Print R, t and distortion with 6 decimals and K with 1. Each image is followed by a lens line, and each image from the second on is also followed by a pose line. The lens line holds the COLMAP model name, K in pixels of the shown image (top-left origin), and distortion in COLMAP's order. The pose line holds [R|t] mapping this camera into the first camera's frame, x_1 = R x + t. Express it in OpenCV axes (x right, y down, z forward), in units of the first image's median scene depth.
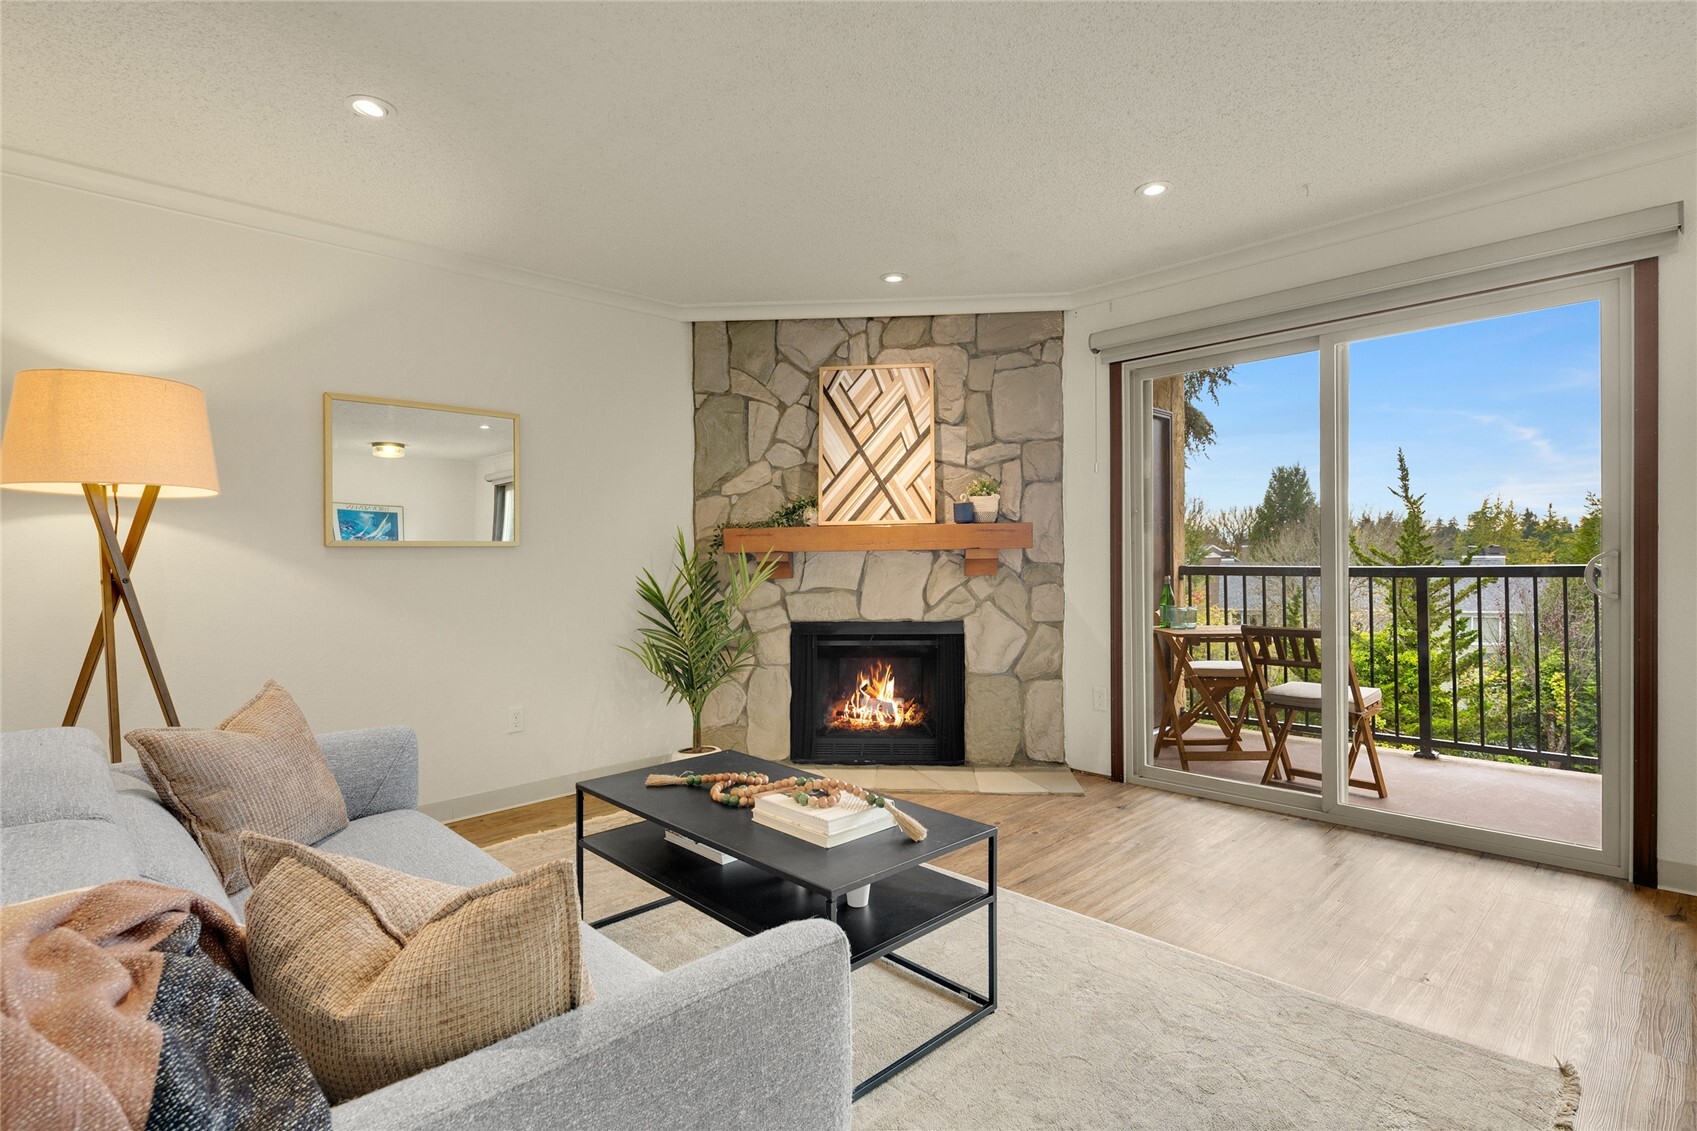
lens RADIAL K [[816.8, 0, 850.1], [0, 816.8, 543.0], [0, 0, 1]] dist [-0.009166, -0.001382]
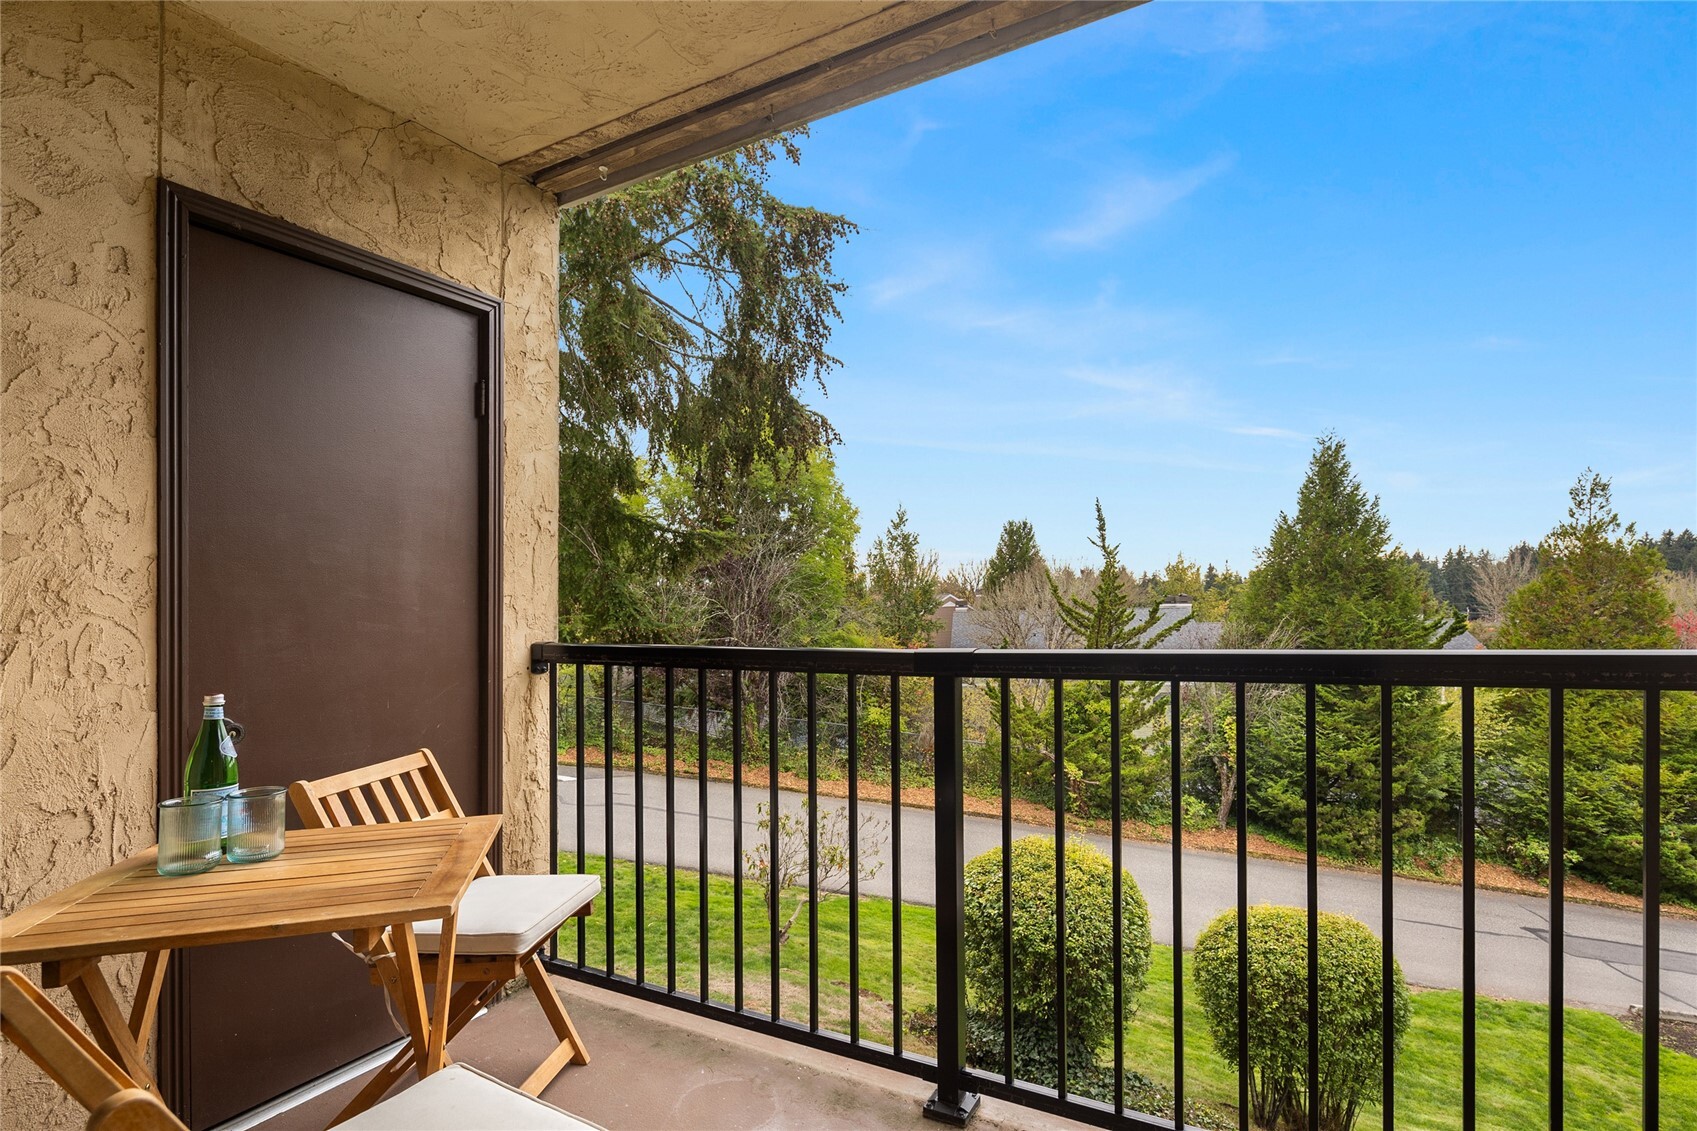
lens RADIAL K [[830.1, 0, 828.6], [0, 830.1, 608.2], [0, 0, 1]] dist [0.004050, 0.000235]
pose [[0.964796, -0.003763, 0.262972, 0.084564], [-0.001206, 0.999824, 0.018731, 0.000587], [-0.262996, -0.018389, 0.964622, 0.095313]]
